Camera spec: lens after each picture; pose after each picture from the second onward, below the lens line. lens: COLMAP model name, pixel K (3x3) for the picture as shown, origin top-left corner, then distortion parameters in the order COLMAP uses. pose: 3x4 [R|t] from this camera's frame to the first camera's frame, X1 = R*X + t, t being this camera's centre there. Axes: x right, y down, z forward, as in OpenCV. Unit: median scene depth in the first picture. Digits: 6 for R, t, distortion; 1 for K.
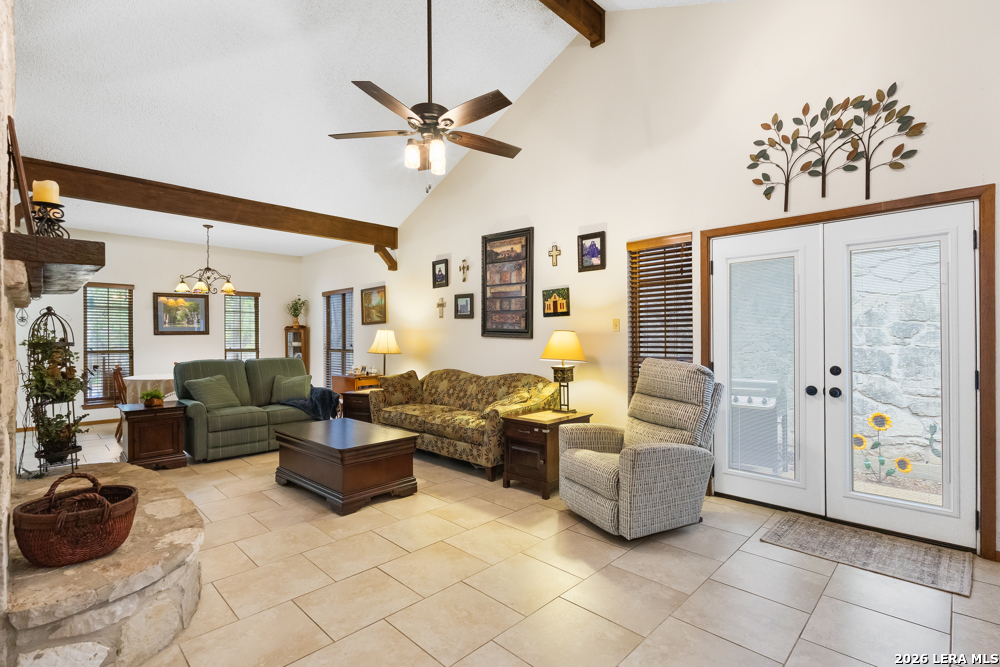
lens RADIAL K [[468.3, 0, 506.1], [0, 468.3, 333.3], [0, 0, 1]] dist [-0.000497, 0.000695]
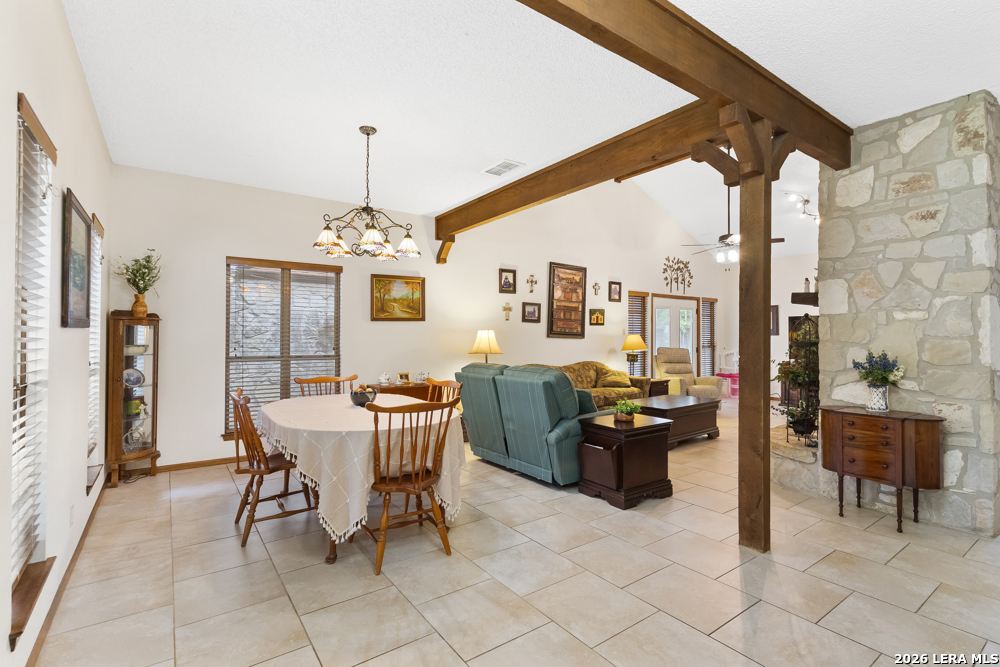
lens RADIAL K [[462.3, 0, 500.0], [0, 462.3, 333.5], [0, 0, 1]] dist [-0.001244, 0.000033]
pose [[0.171180, 0.013540, 0.985147, -1.493614], [-0.004957, 0.999905, -0.012881, 0.015139], [-0.985227, -0.002678, 0.171231, 1.002541]]
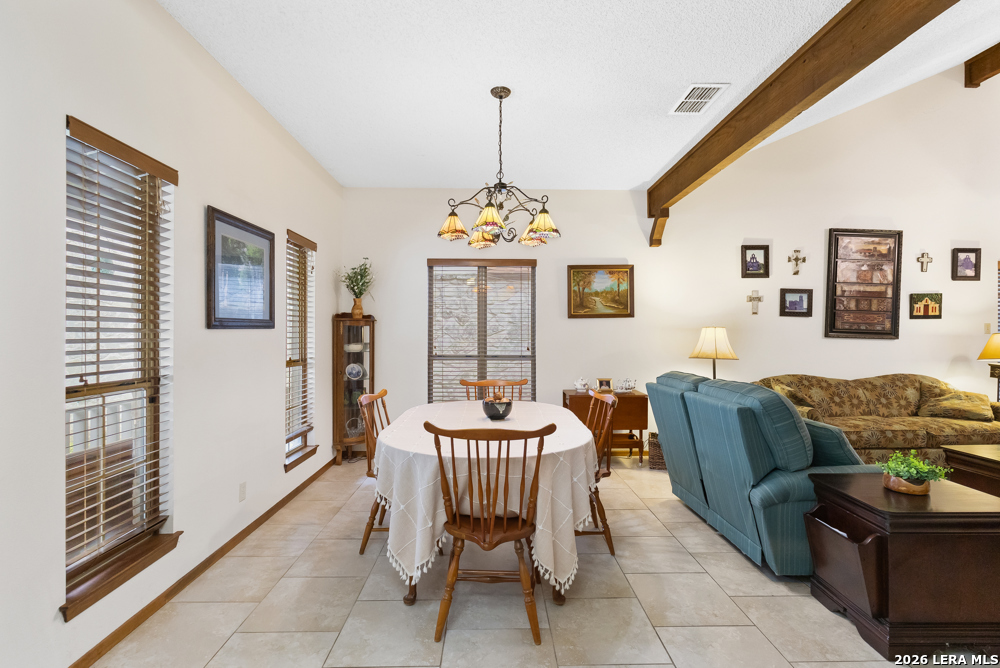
lens RADIAL K [[468.3, 0, 506.1], [0, 468.3, 333.8], [0, 0, 1]] dist [-0.000497, 0.000695]
pose [[0.692488, 0.008088, 0.721384, -1.266193], [-0.008901, 0.999957, -0.002666, 0.009289], [-0.721375, -0.004575, 0.692530, 0.899534]]
